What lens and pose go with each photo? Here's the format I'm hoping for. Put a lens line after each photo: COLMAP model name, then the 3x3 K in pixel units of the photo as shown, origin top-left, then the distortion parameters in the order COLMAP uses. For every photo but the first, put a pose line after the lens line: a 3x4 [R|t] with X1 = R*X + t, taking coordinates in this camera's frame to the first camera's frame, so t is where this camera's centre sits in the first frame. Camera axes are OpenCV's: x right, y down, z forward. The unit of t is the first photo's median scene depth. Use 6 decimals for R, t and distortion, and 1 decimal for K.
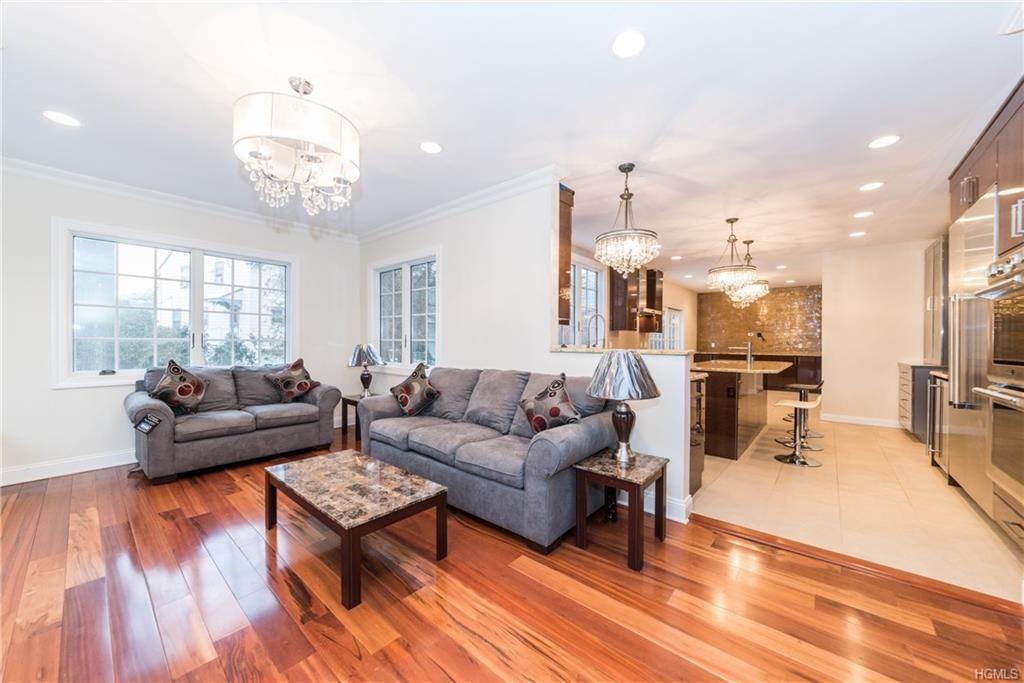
lens RADIAL K [[374.8, 0, 500.0], [0, 374.8, 346.0], [0, 0, 1]] dist [-0.013747, -0.000076]
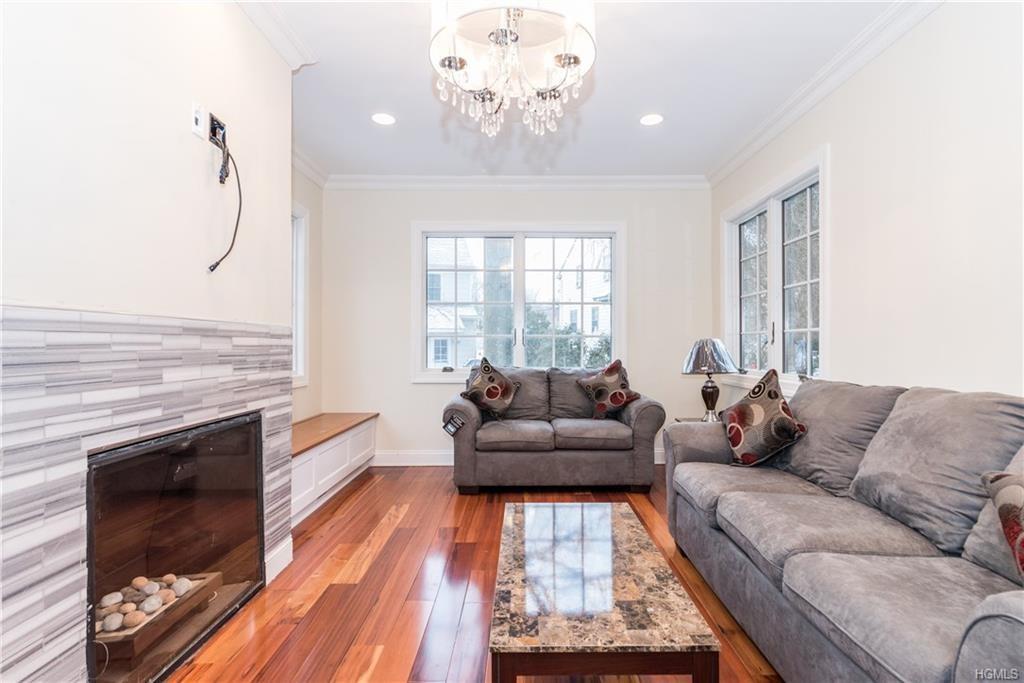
lens RADIAL K [[510.4, 0, 512.5], [0, 510.4, 344.9], [0, 0, 1]] dist [-0.003286, -0.001033]
pose [[0.666296, -0.003769, -0.745678, 0.088315], [-0.004631, 0.999947, -0.009192, 0.020066], [0.745673, 0.009578, 0.666243, 0.250795]]
